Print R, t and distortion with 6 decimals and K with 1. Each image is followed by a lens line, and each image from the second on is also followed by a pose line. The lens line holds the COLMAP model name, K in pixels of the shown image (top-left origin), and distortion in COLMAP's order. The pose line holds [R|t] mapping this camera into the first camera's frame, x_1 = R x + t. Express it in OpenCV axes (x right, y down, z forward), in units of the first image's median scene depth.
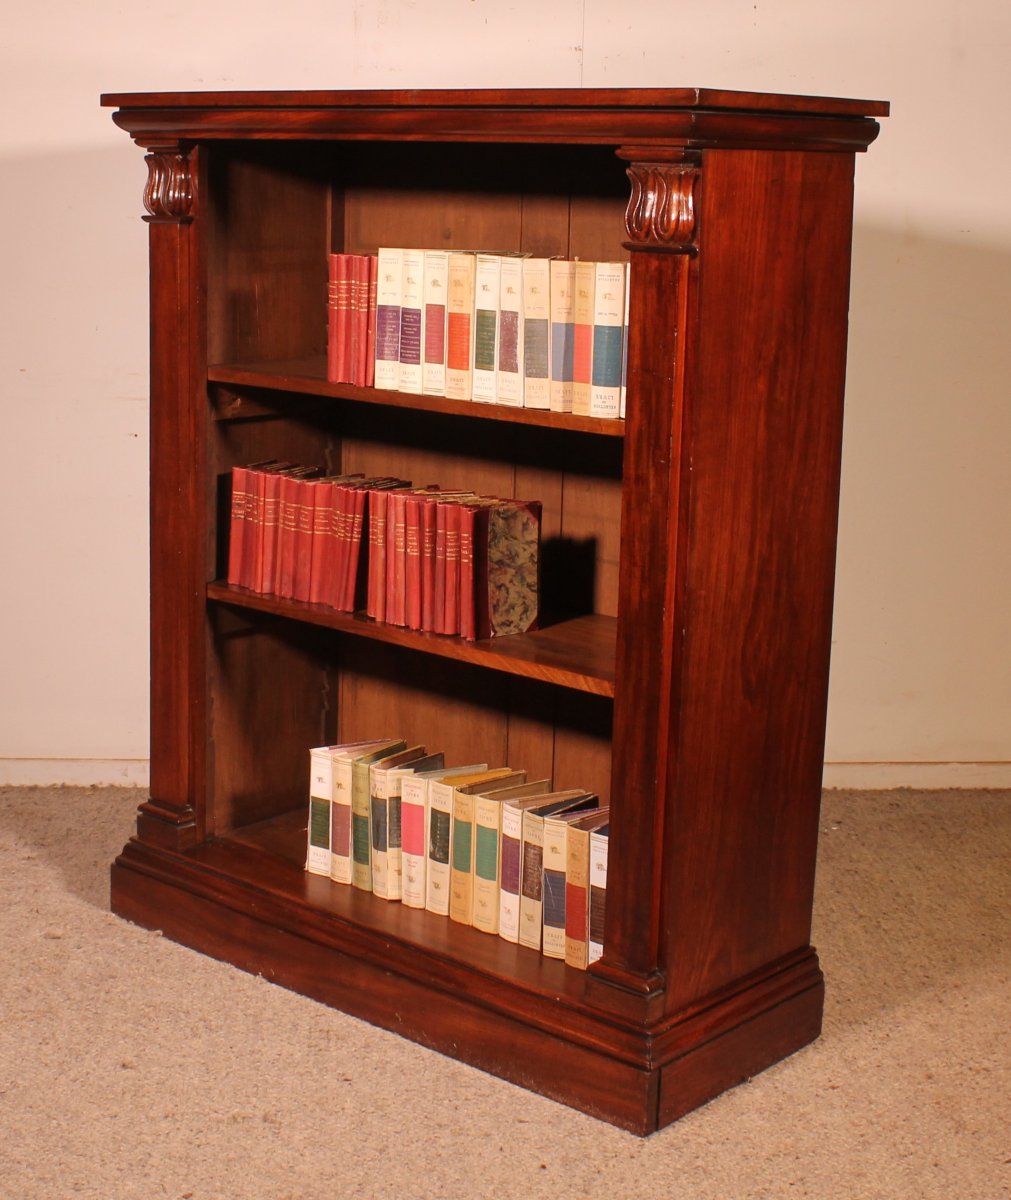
lens RADIAL K [[2038.0, 0, 394.5], [0, 2038.0, 473.5], [0, 0, 1]] dist [-0.137402, -0.008774]
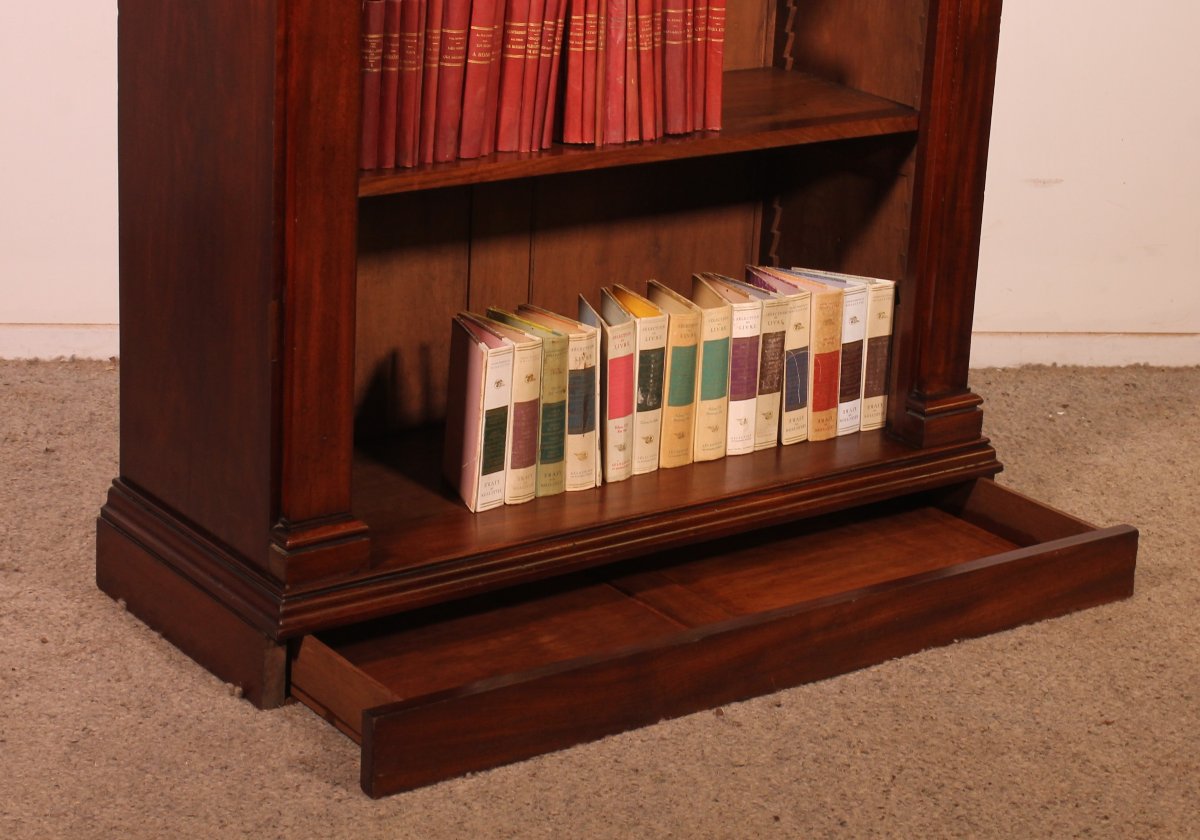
lens RADIAL K [[2700.7, 0, 651.3], [0, 2700.7, 306.6], [0, 0, 1]] dist [-0.001077, 0.426208]
pose [[0.168609, -0.287963, 0.942681, -1.013290], [0.105676, 0.956143, 0.273174, -0.152261], [-0.980002, 0.053559, 0.191645, 0.787099]]
